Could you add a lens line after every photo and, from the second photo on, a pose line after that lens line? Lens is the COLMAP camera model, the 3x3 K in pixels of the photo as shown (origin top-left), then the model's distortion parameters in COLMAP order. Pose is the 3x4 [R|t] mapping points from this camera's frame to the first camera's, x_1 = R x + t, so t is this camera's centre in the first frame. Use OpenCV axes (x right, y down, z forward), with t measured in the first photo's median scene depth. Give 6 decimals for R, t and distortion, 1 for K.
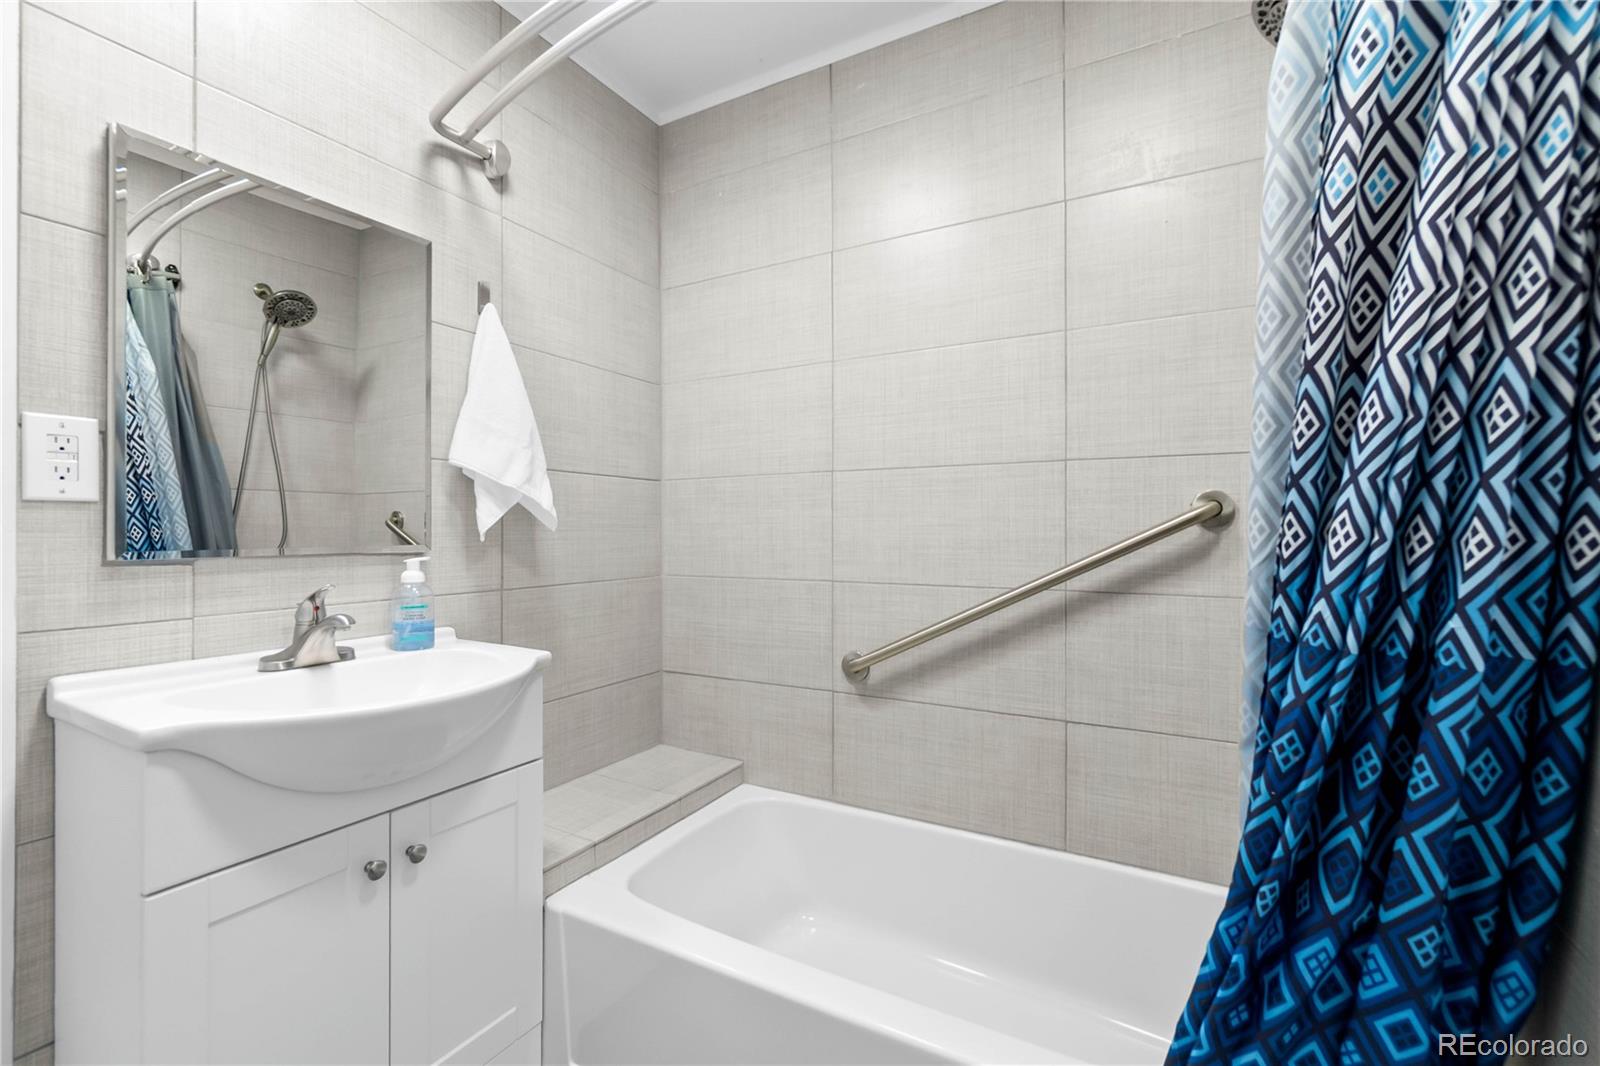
lens RADIAL K [[696.5, 0, 761.5], [0, 696.5, 518.2], [0, 0, 1]] dist [0.002023, 0.000418]
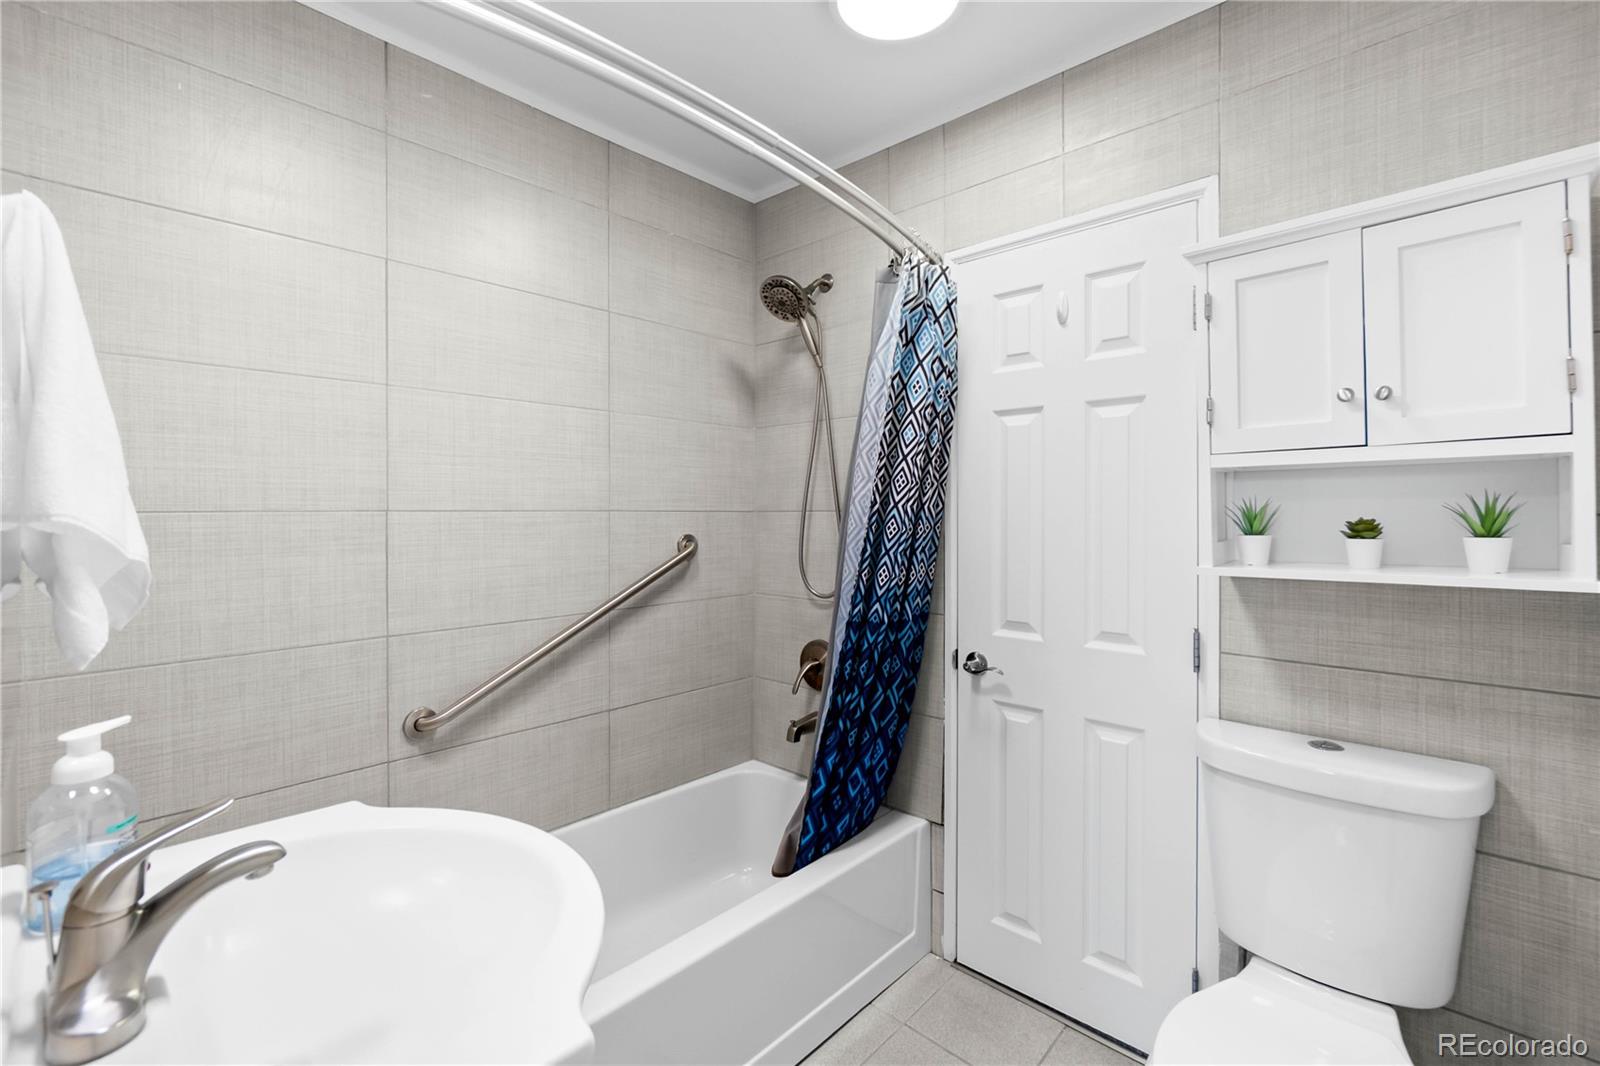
lens RADIAL K [[706.6, 0, 800.4], [0, 706.6, 499.0], [0, 0, 1]] dist [-0.001000, 0.000319]
pose [[0.218723, 0.011514, 0.975719, -0.730178], [-0.017829, 0.999811, -0.007801, -0.095250], [-0.975624, -0.015690, 0.218887, 0.336355]]
